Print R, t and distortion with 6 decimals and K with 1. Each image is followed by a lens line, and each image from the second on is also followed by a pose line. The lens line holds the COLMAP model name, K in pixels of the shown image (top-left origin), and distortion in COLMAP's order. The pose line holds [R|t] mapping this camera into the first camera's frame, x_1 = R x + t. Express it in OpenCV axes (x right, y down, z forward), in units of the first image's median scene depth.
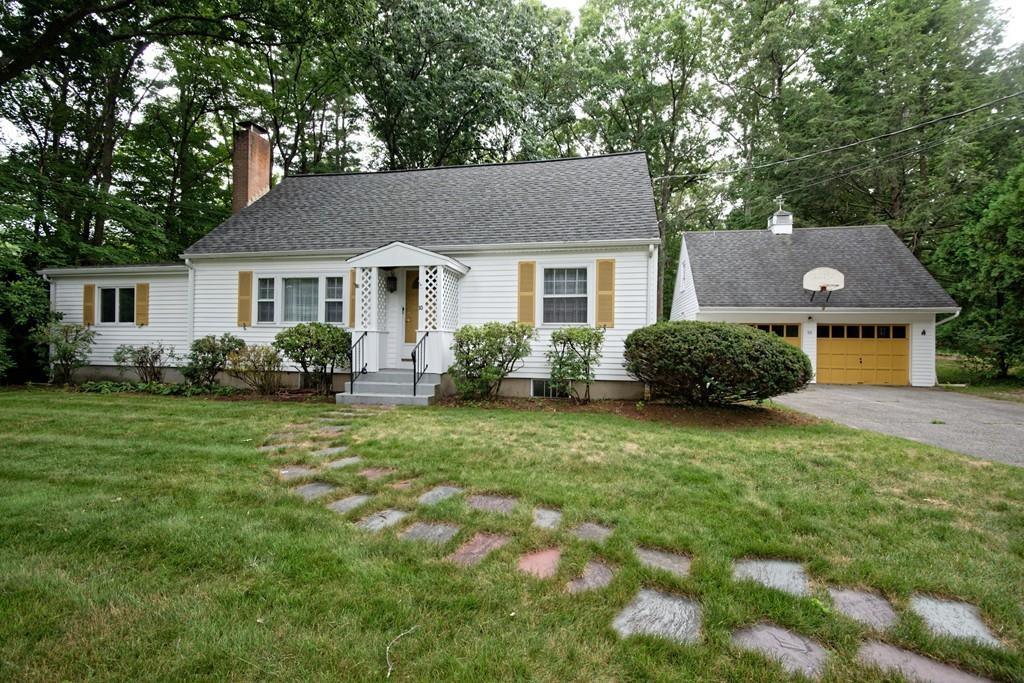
lens RADIAL K [[468.0, 0, 513.7], [0, 468.0, 337.4], [0, 0, 1]] dist [0.004405, -0.004367]
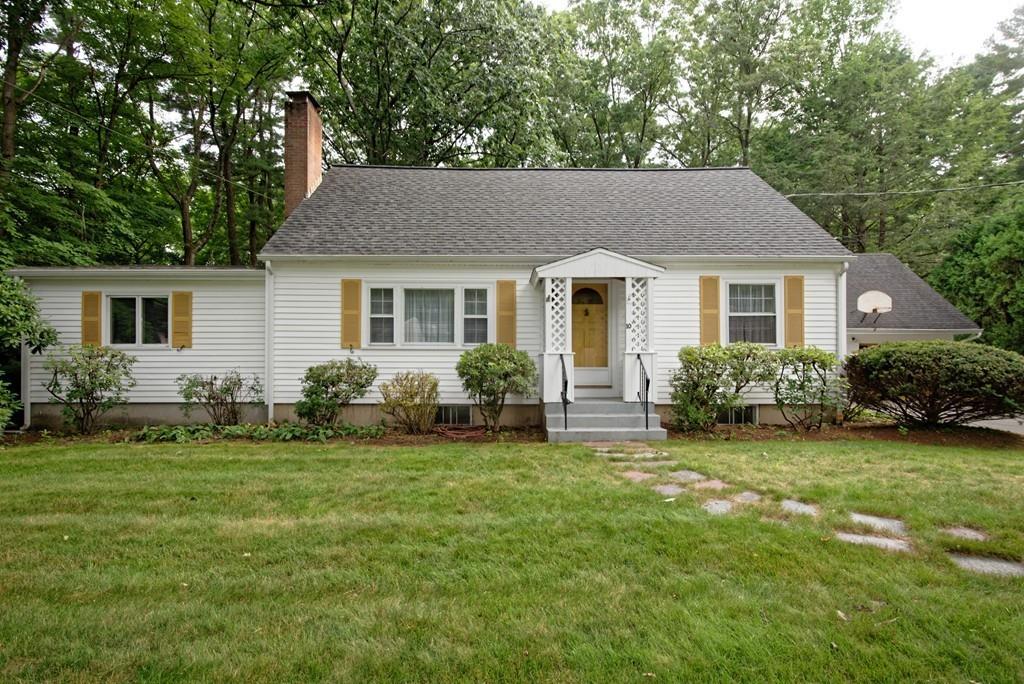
lens RADIAL K [[487.7, 0, 511.1], [0, 487.7, 351.4], [0, 0, 1]] dist [0.006325, -0.000378]
pose [[0.976429, -0.005152, 0.215778, -0.506275], [0.008828, 0.999832, -0.016076, -0.003596], [-0.215659, 0.017602, 0.976310, 0.145225]]
